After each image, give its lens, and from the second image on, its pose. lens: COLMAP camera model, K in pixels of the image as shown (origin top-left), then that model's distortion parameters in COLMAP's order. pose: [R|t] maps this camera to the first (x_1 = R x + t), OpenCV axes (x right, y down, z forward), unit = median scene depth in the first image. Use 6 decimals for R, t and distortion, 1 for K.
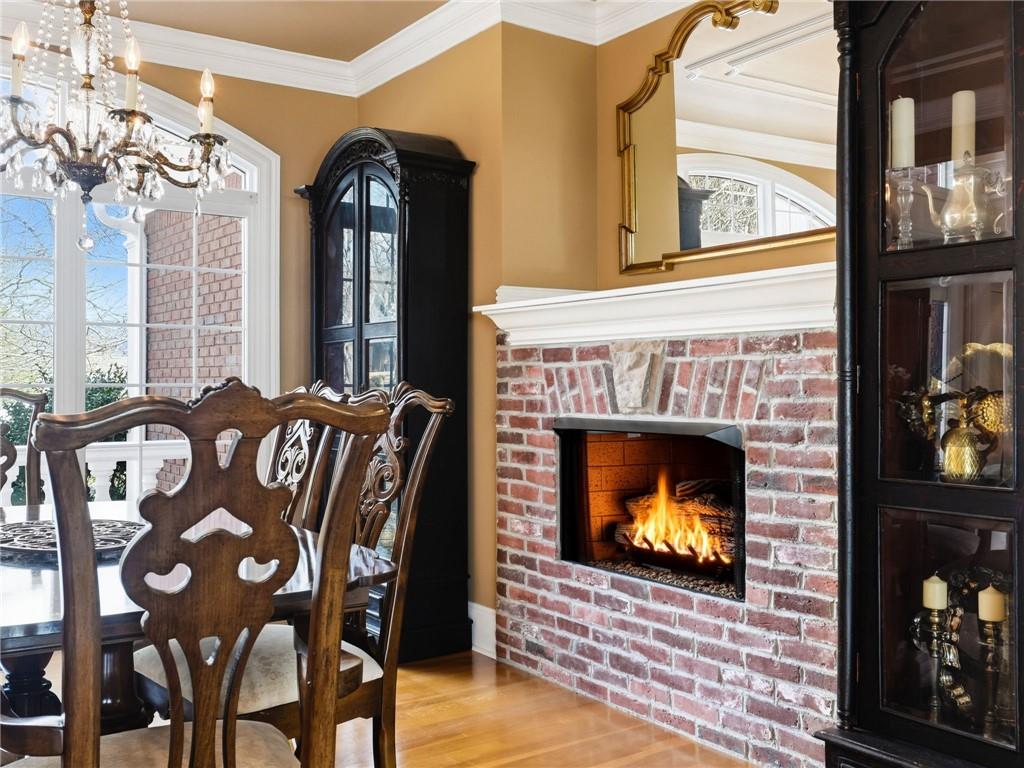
lens RADIAL K [[1001.0, 0, 512.0], [0, 1001.0, 384.0], [0, 0, 1]] dist [-0.007498, 0.000227]
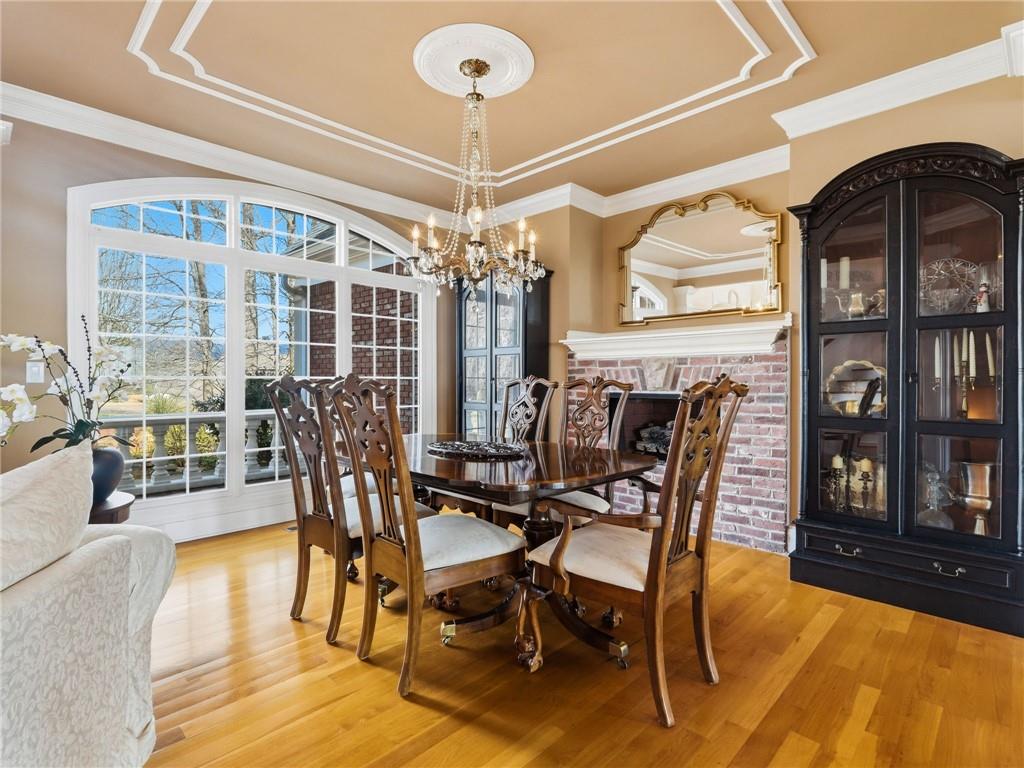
lens RADIAL K [[519.6, 0, 512.0], [0, 519.6, 384.0], [0, 0, 1]] dist [-0.000567, -0.000284]
pose [[0.981031, -0.001252, 0.193848, -0.440037], [-0.001226, 0.999919, 0.012660, 0.001204], [-0.193848, -0.012657, 0.980950, -0.068946]]
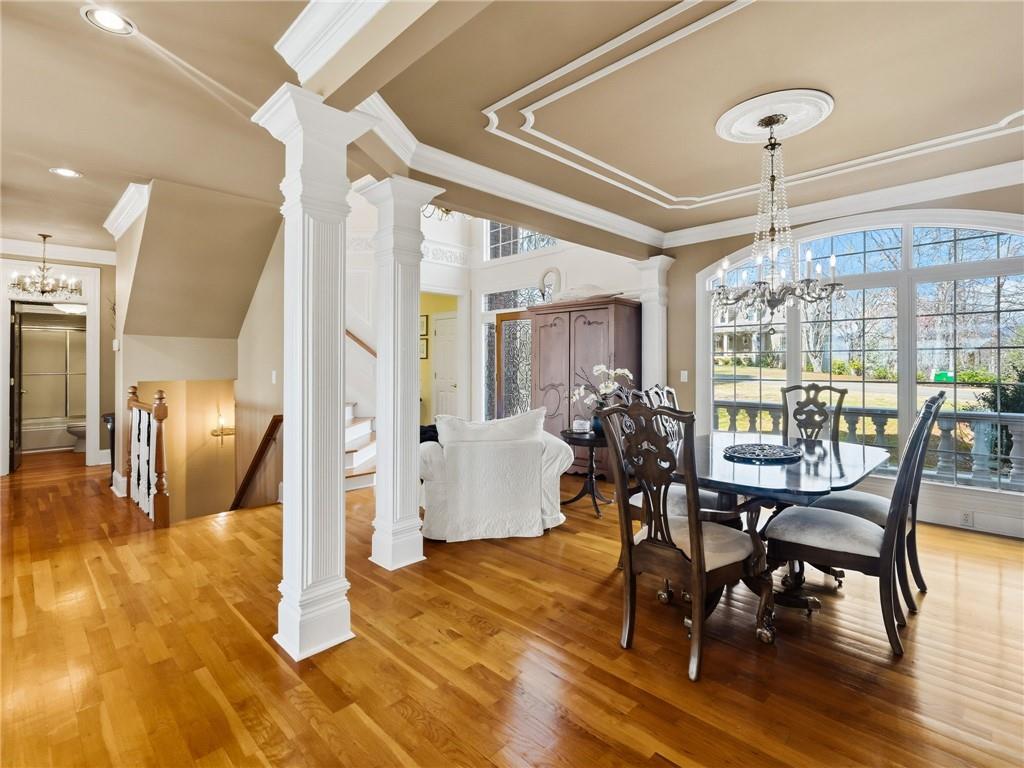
lens RADIAL K [[519.6, 0, 512.0], [0, 519.6, 384.0], [0, 0, 1]] dist [-0.000567, -0.000284]
pose [[0.158611, 0.044595, -0.986333, 1.475448], [0.002233, 0.998961, 0.045525, -0.120965], [0.987339, -0.009424, 0.158347, 0.345250]]
